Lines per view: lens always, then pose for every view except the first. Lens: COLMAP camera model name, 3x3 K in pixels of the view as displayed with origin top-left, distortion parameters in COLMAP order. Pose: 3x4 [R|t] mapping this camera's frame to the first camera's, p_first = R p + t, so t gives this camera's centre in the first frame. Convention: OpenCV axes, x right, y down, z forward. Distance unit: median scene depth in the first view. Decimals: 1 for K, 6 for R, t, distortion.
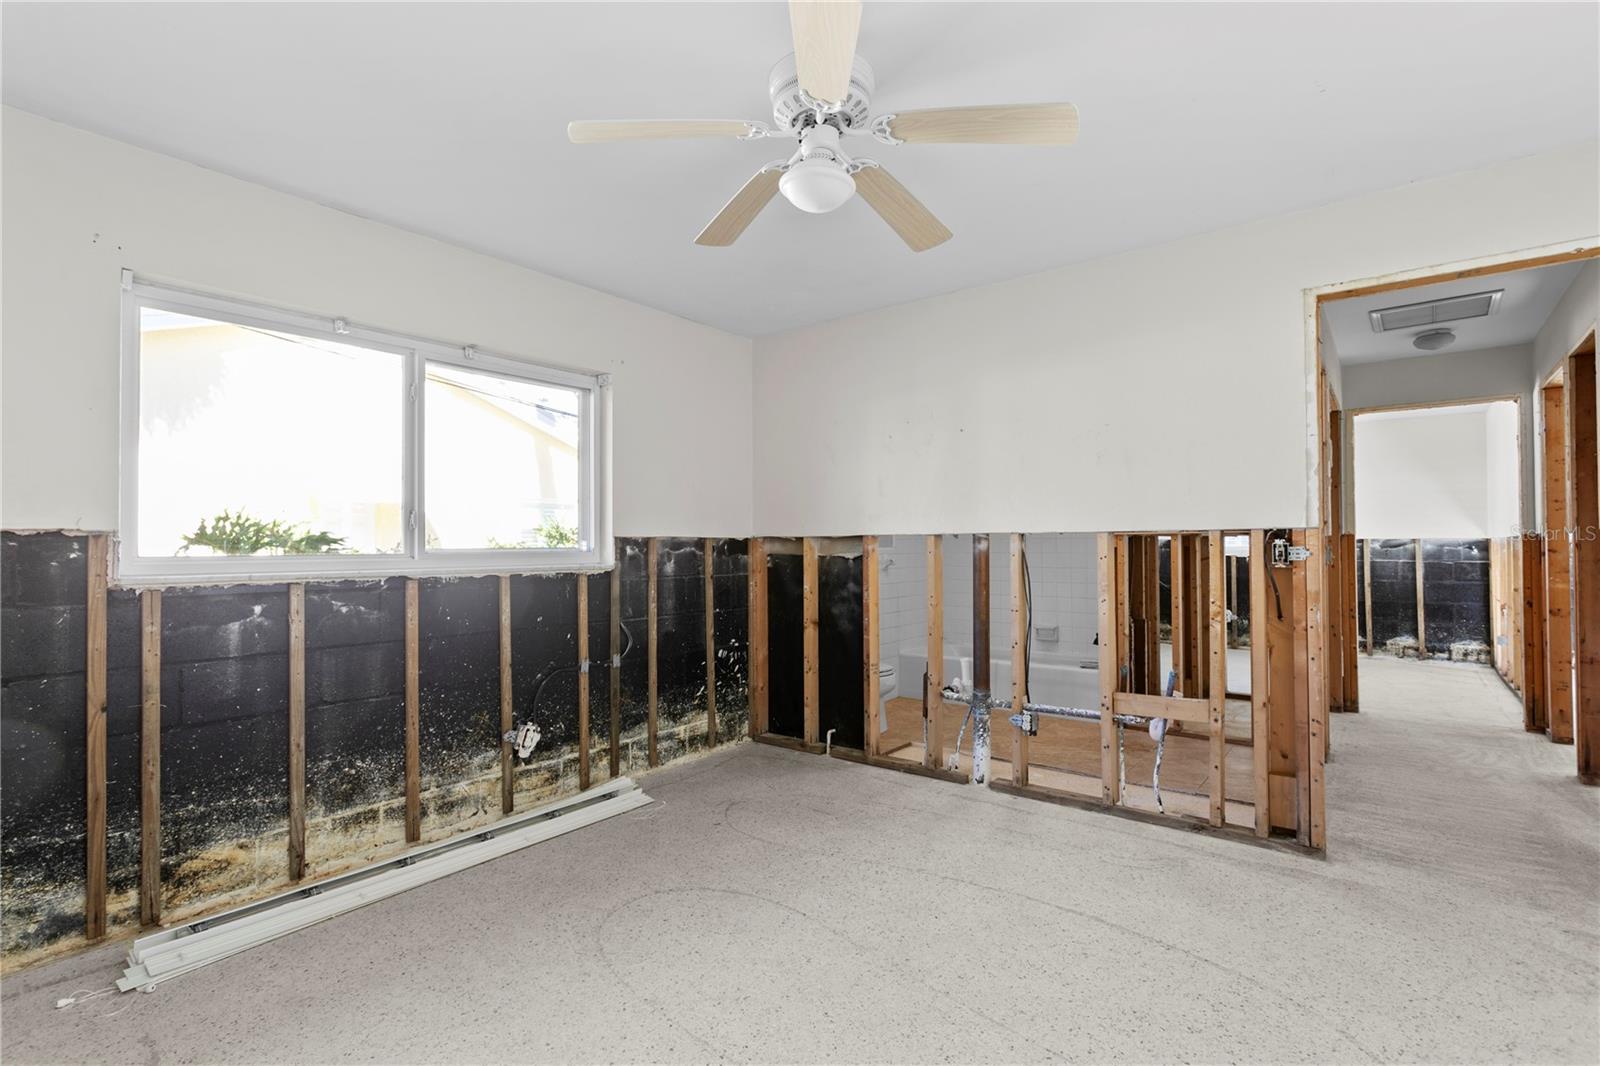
lens RADIAL K [[759.3, 0, 795.8], [0, 759.3, 529.9], [0, 0, 1]] dist [-0.000462, 0.000355]
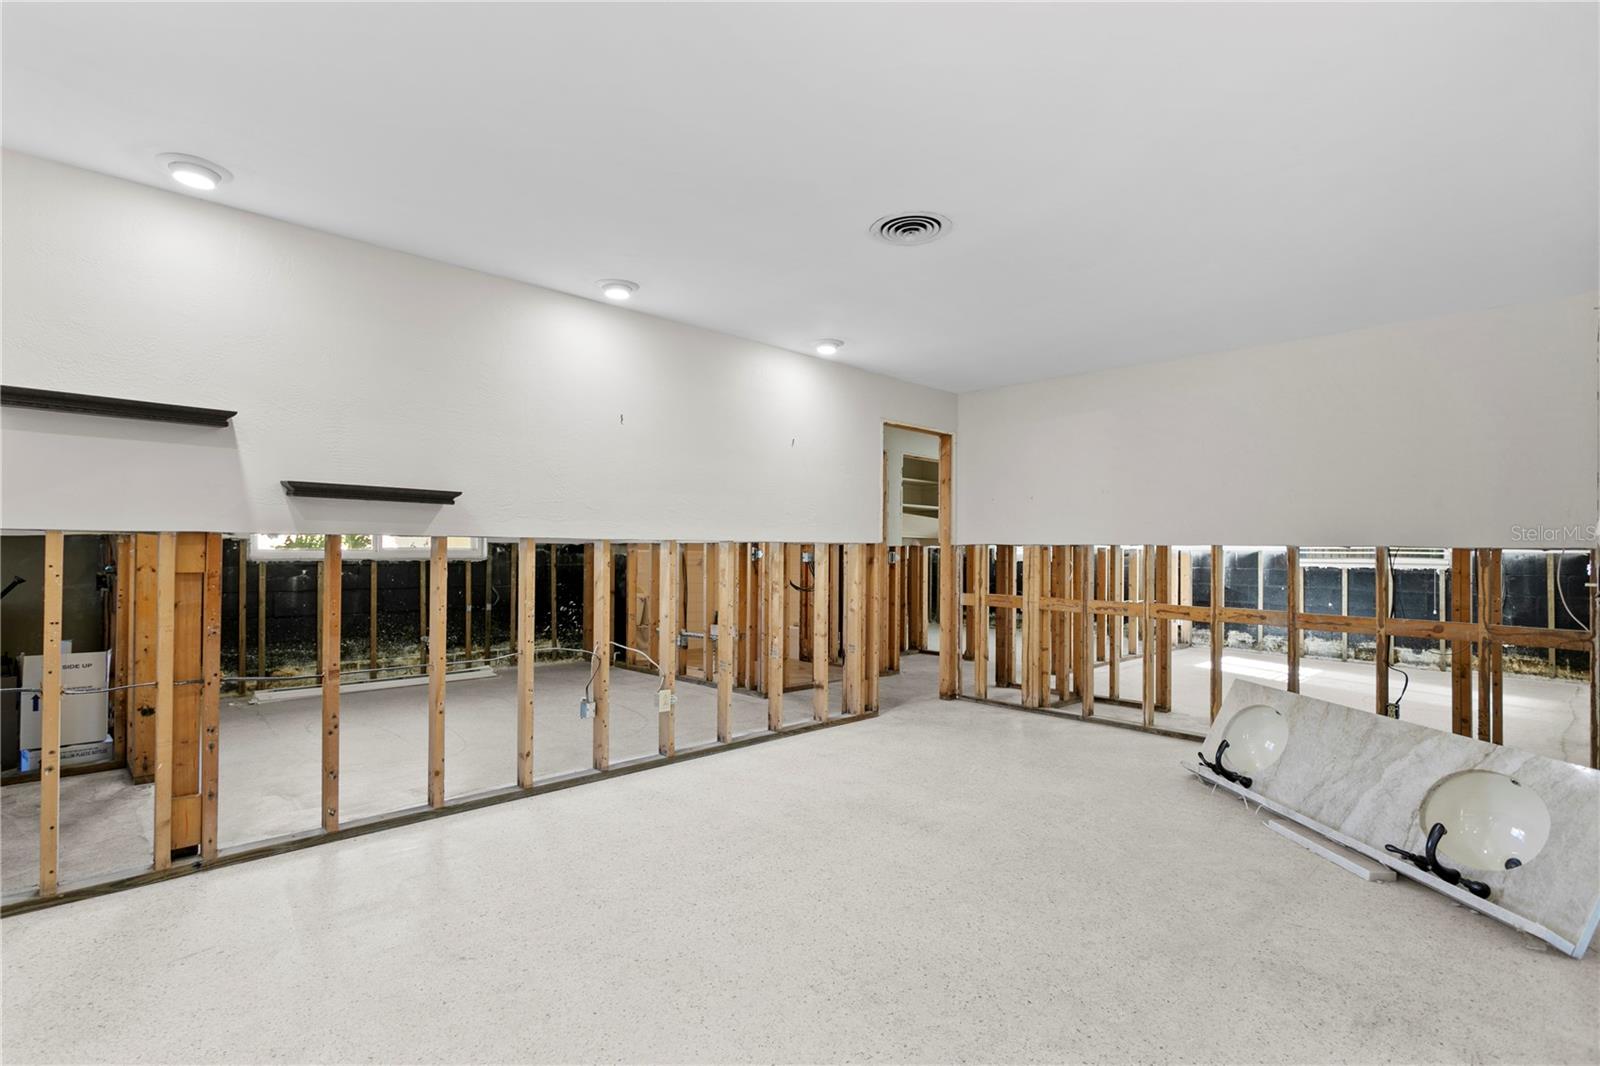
lens RADIAL K [[759.3, 0, 796.1], [0, 759.3, 539.9], [0, 0, 1]] dist [-0.000462, 0.000355]
pose [[0.992796, 0.011418, -0.119272, 0.874537], [-0.010559, 0.999914, 0.007831, -0.024212], [0.119352, -0.006515, 0.992831, -0.933169]]
